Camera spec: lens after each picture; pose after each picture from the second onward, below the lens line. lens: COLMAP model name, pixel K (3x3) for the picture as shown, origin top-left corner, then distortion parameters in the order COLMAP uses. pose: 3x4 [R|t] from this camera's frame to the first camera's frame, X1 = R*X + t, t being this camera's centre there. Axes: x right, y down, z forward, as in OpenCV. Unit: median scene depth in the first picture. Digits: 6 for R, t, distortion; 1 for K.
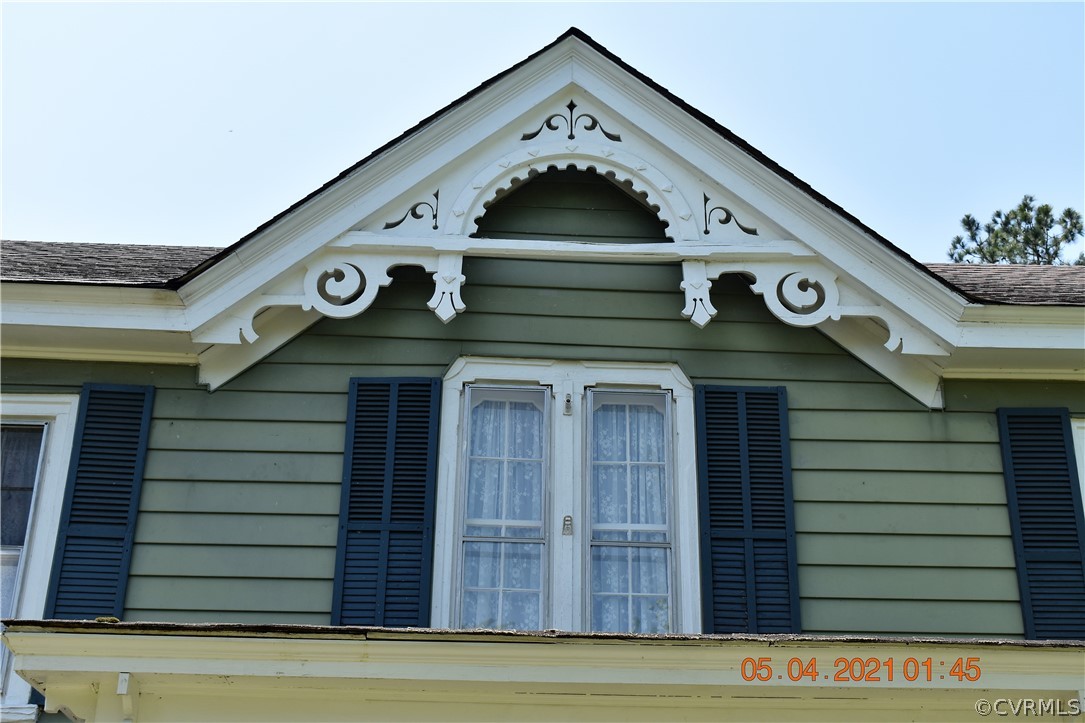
lens RADIAL K [[1651.2, 0, 542.7], [0, 1651.2, 362.3], [0, 0, 1]] dist [0.006010, 0.000000]
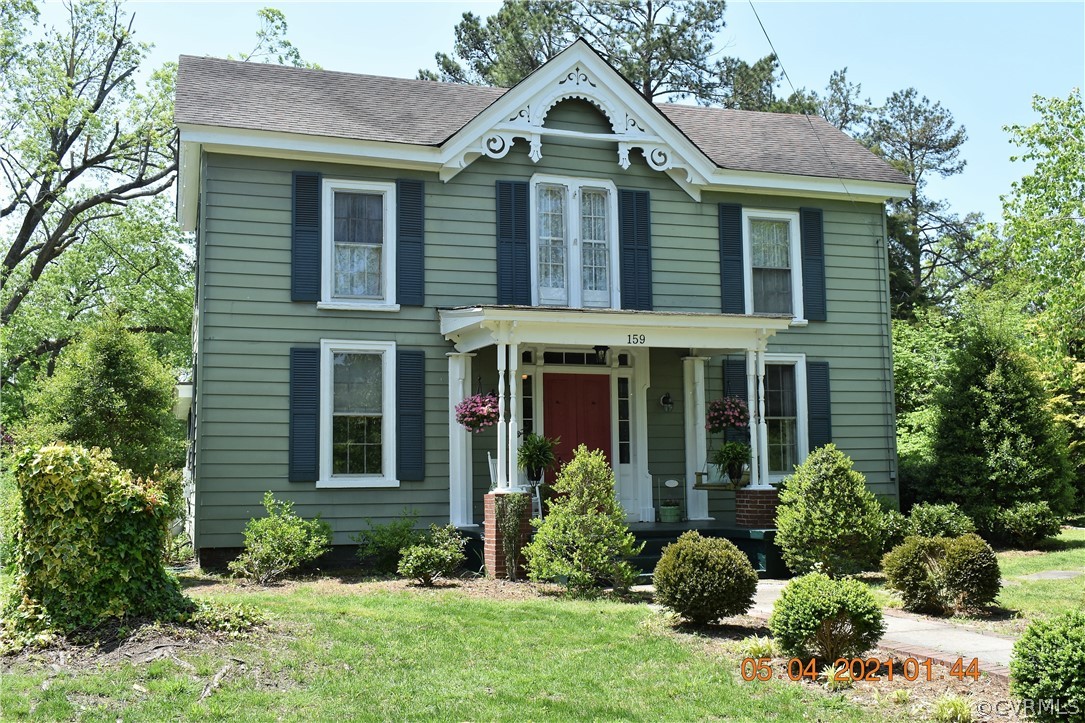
lens RADIAL K [[1155.8, 0, 542.7], [0, 1155.8, 360.2], [0, 0, 1]] dist [-0.014155, 0.000000]
pose [[0.955861, 0.001941, 0.293811, -0.586689], [-0.109726, 0.929988, 0.350831, -0.378573], [-0.272560, -0.367585, 0.889153, -0.763448]]
